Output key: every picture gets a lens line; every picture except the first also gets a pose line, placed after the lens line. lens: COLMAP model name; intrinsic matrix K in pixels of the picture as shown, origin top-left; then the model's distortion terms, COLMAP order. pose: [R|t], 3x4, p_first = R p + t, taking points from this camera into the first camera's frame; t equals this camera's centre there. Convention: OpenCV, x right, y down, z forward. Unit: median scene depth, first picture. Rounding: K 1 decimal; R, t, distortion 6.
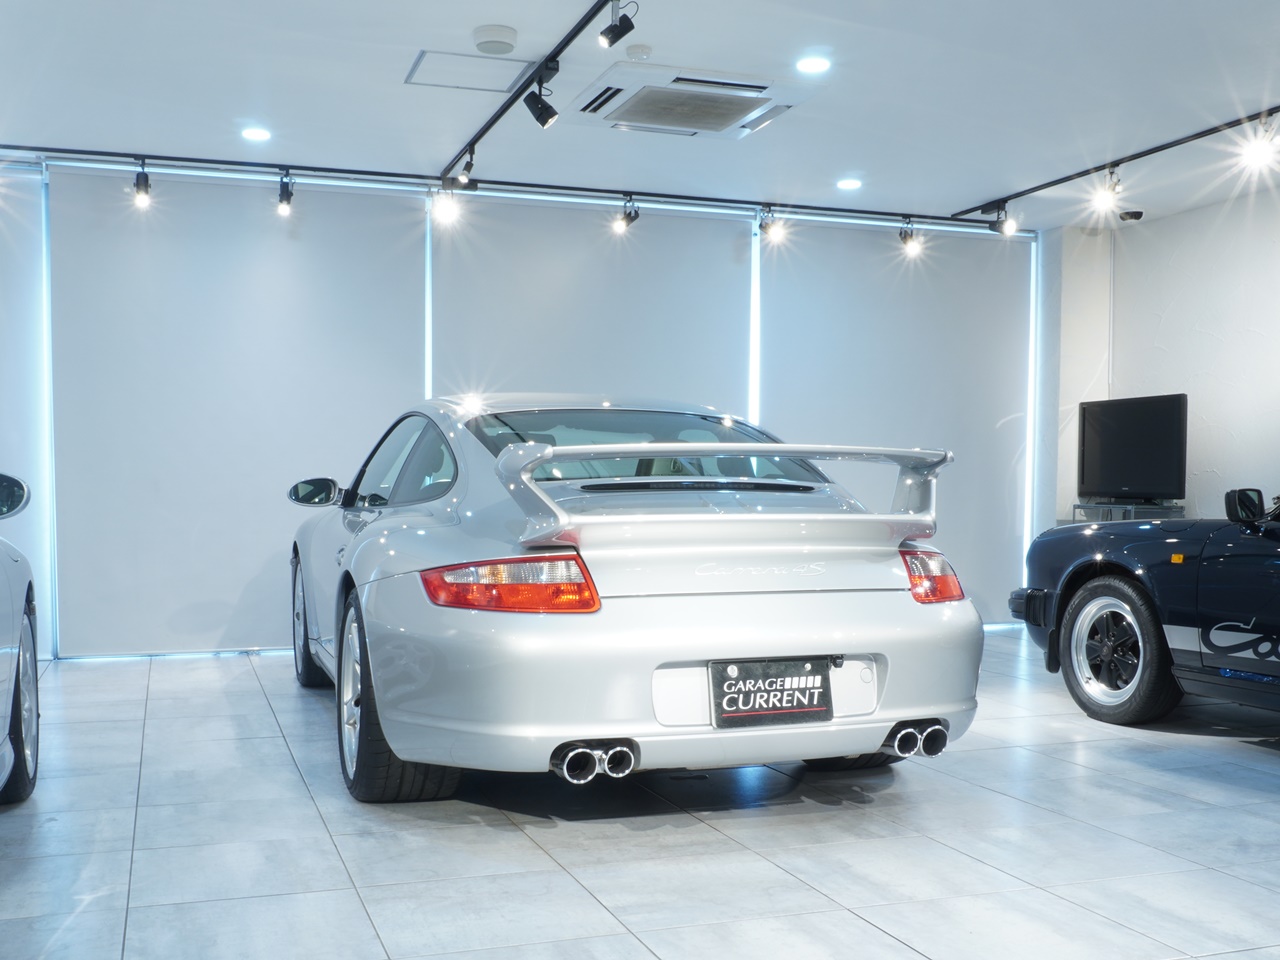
lens RADIAL K [[1296.9, 0, 583.8], [0, 1296.9, 480.6], [0, 0, 1]] dist [-0.039497, 0.017848]
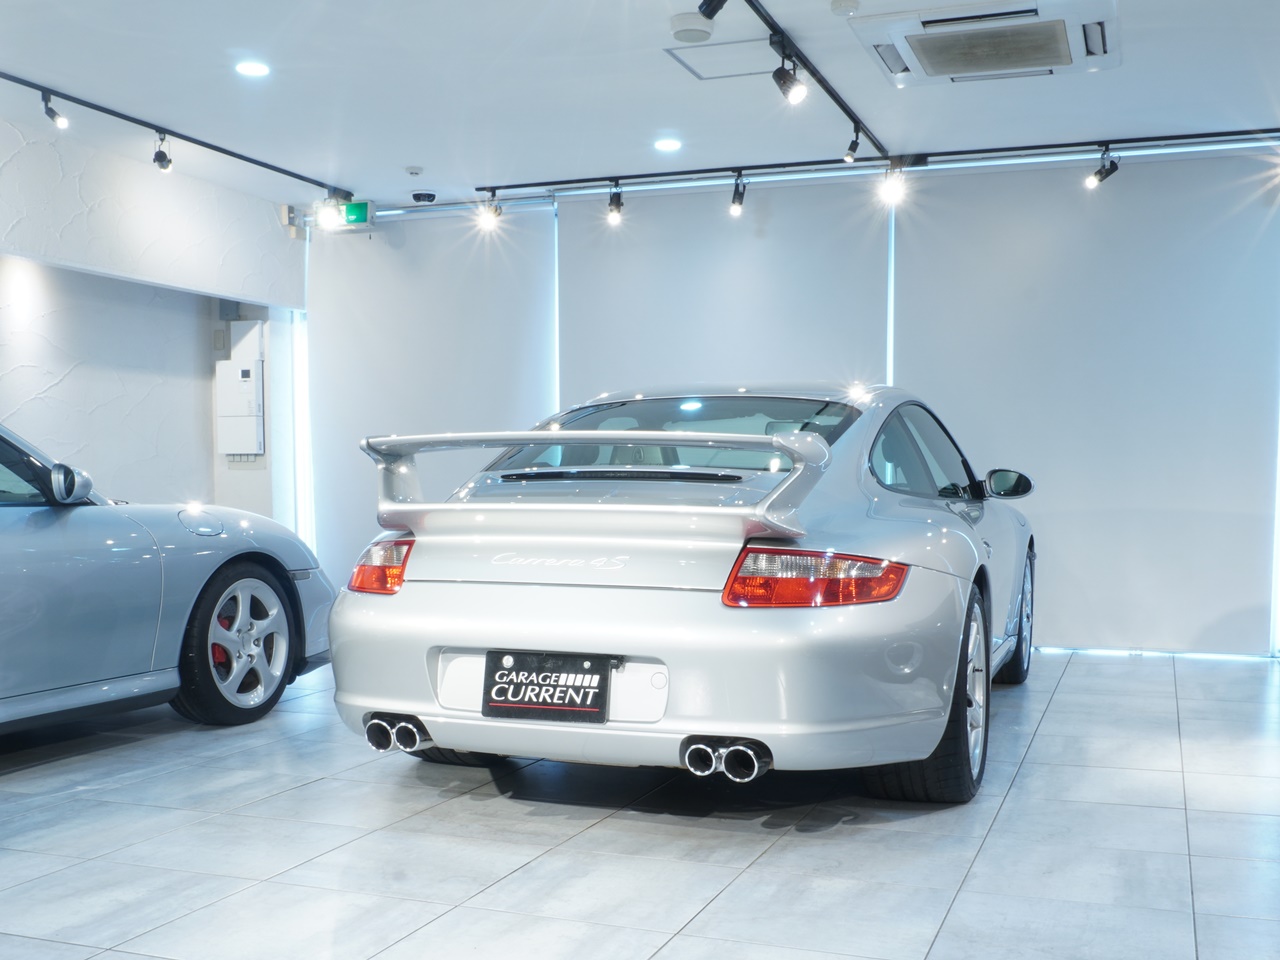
lens RADIAL K [[1296.9, 0, 583.8], [0, 1296.9, 480.6], [0, 0, 1]] dist [-0.039497, 0.017848]
pose [[0.798132, 0.001273, -0.602482, 0.750390], [0.002765, 0.999979, 0.005777, 0.002786], [0.602477, -0.006276, 0.798112, 0.238992]]
